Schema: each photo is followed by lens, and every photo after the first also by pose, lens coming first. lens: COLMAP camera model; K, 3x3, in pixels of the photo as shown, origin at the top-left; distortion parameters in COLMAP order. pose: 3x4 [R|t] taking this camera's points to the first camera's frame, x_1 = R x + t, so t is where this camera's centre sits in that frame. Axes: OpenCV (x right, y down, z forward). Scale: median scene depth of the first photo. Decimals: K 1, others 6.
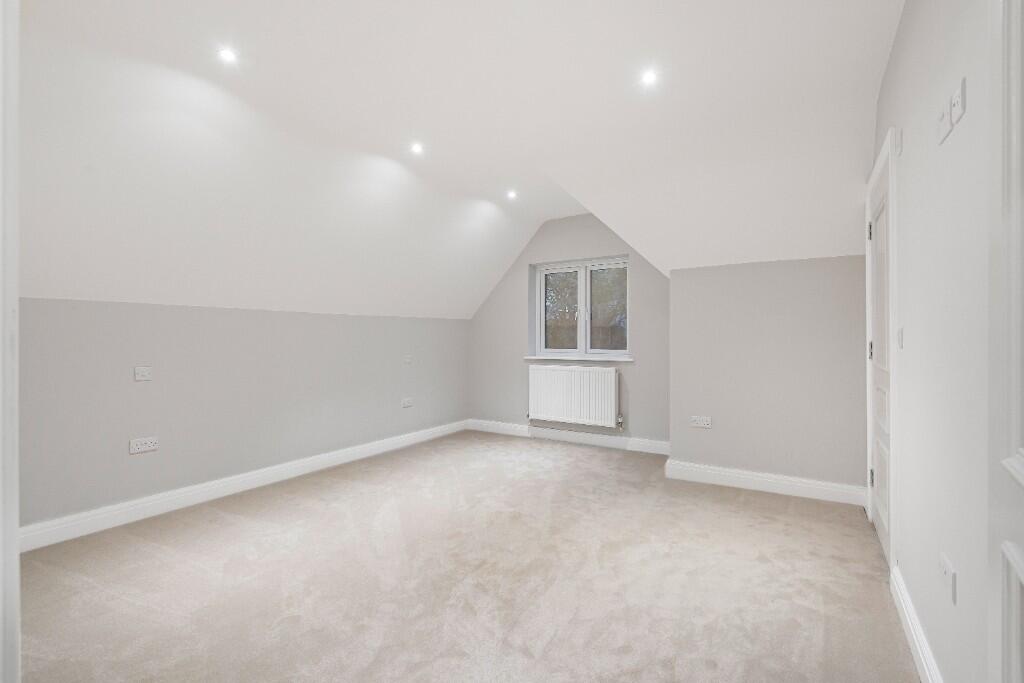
lens RADIAL K [[467.4, 0, 512.0], [0, 467.4, 341.5], [0, 0, 1]] dist [-0.001068, -0.000118]
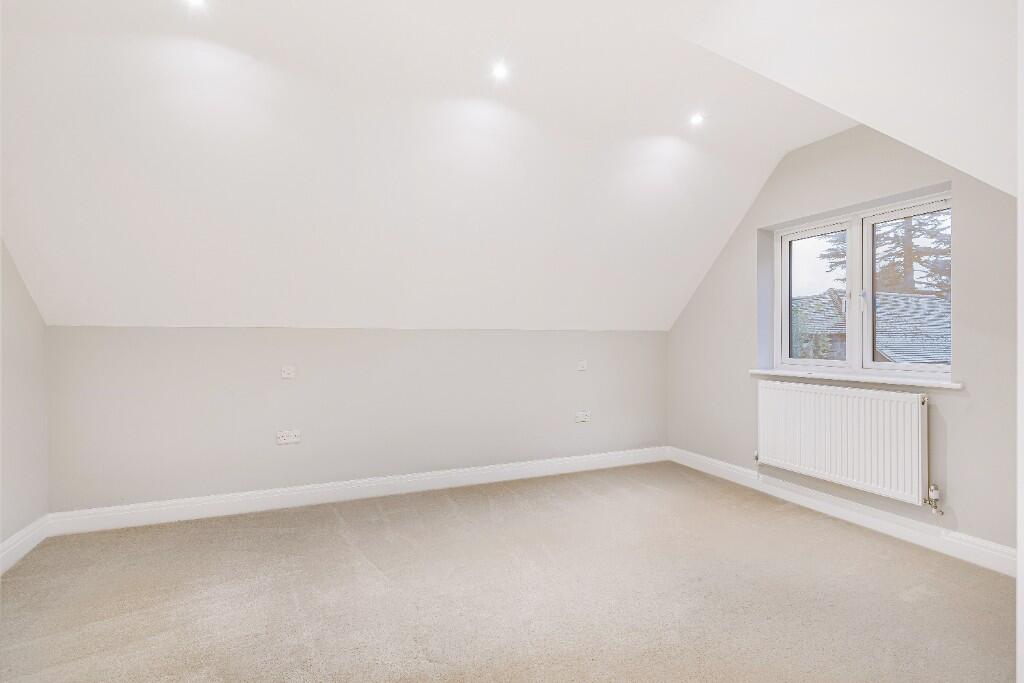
lens RADIAL K [[480.9, 0, 512.8], [0, 480.9, 358.2], [0, 0, 1]] dist [0.030259, -0.000102]
pose [[0.824138, 0.035595, -0.565270, 0.144171], [-0.019501, 0.999215, 0.034489, -0.000816], [0.566053, -0.017401, 0.824185, 0.247658]]
